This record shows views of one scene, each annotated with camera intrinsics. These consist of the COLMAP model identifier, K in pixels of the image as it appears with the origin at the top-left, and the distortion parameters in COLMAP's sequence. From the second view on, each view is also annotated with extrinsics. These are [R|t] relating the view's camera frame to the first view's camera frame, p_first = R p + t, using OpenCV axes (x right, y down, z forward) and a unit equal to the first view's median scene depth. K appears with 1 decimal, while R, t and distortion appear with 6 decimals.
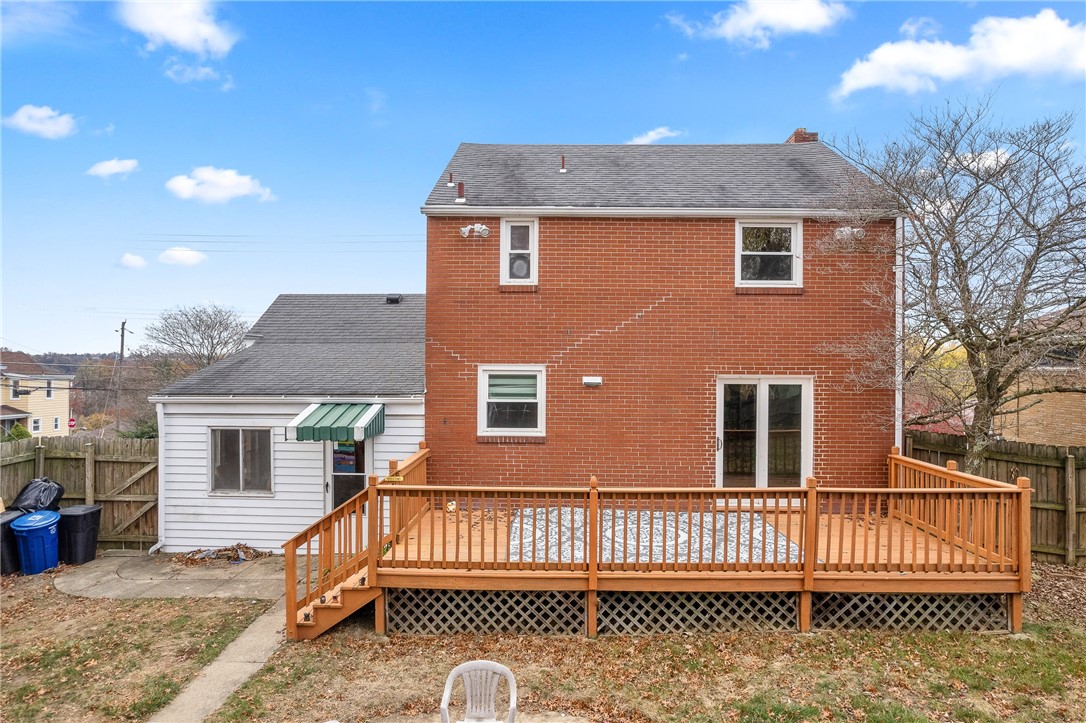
lens RADIAL K [[732.0, 0, 585.6], [0, 732.0, 345.0], [0, 0, 1]] dist [-0.059455, 0.042510]
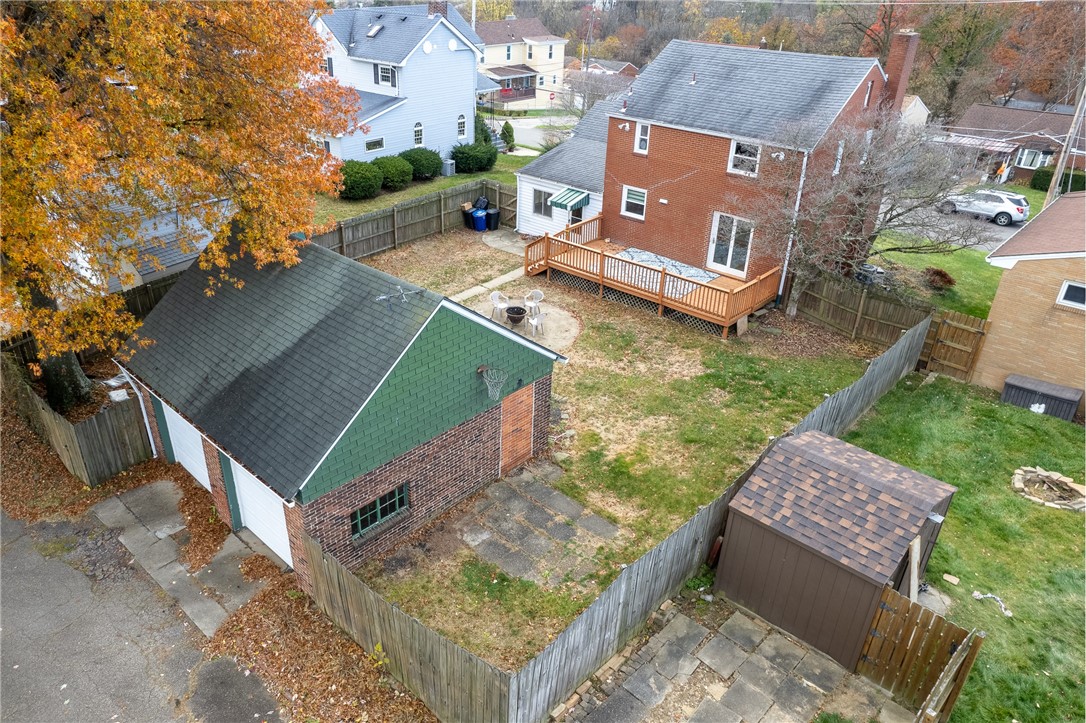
lens RADIAL K [[763.7, 0, 480.7], [0, 763.7, 368.0], [0, 0, 1]] dist [-0.044924, -0.001127]
pose [[0.726030, 0.328077, -0.604356, 1.178662], [-0.001079, 0.879397, 0.476088, -0.611729], [0.687662, -0.345002, 0.638823, -1.059916]]
